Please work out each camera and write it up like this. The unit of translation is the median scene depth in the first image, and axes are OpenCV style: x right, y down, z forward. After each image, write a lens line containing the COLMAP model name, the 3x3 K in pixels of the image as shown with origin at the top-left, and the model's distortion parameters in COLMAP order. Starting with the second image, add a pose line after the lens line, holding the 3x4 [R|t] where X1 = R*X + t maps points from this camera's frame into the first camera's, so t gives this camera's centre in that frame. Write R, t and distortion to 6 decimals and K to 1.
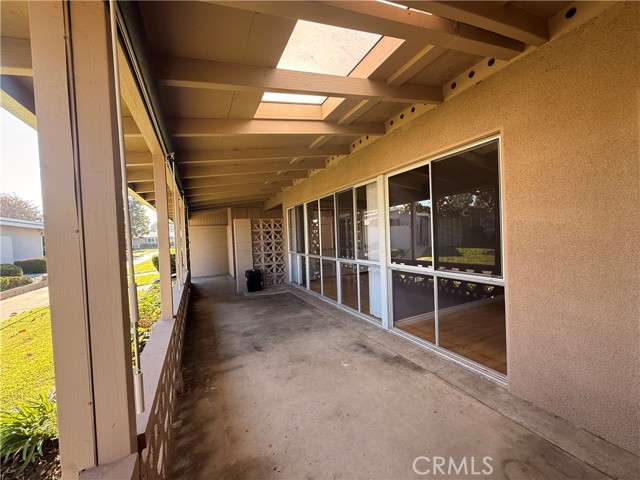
lens RADIAL K [[254.0, 0, 320.3], [0, 254.0, 241.1], [0, 0, 1]] dist [-0.000108, 0.001274]
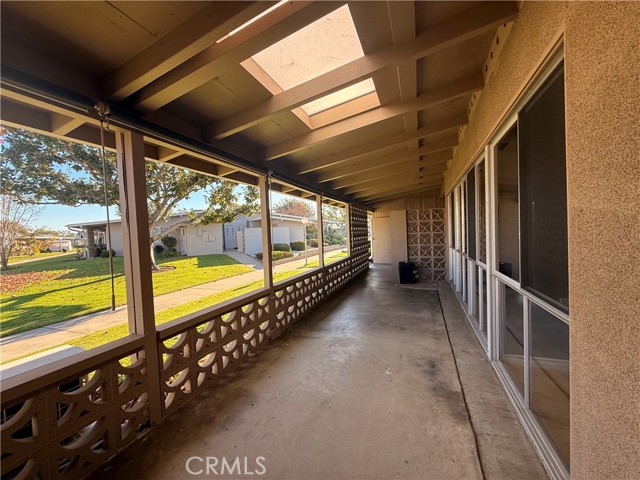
lens RADIAL K [[254.0, 0, 320.2], [0, 254.0, 241.8], [0, 0, 1]] dist [-0.000108, 0.001274]
pose [[0.673098, 0.042119, -0.738353, 0.437988], [-0.008537, 0.998753, 0.049191, -0.019231], [0.739504, -0.026807, 0.672618, 0.159895]]
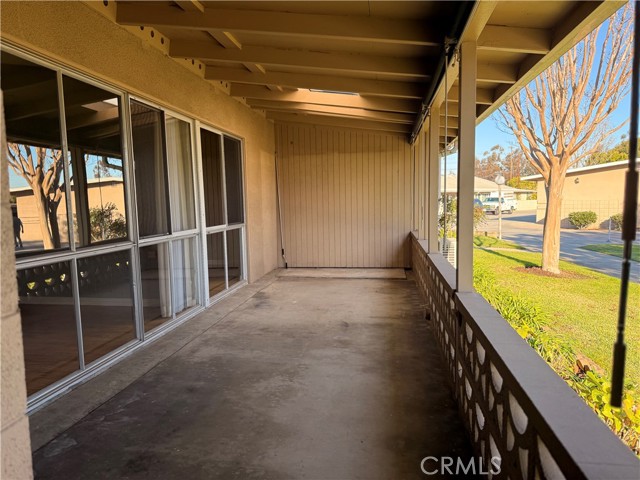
lens RADIAL K [[449.2, 0, 323.4], [0, 449.2, 239.8], [0, 0, 1]] dist [0.049036, -0.051004]
pose [[-0.826191, 0.008768, 0.563323, -0.880058], [0.068597, 0.994005, 0.085136, 0.023917], [-0.559199, 0.108981, -0.821839, 1.932032]]
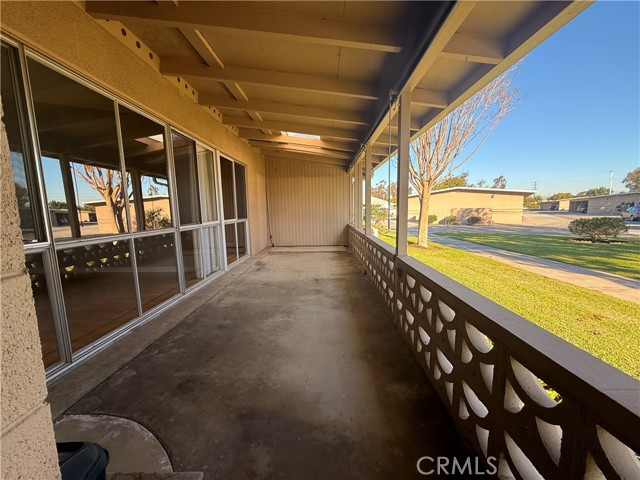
lens RADIAL K [[254.0, 0, 320.6], [0, 254.0, 239.1], [0, 0, 1]] dist [-0.000108, 0.001274]
pose [[-0.889825, 0.005553, 0.456268, -0.757512], [0.067642, 0.990484, 0.119861, 0.055834], [-0.451260, 0.137518, -0.881733, 1.861538]]
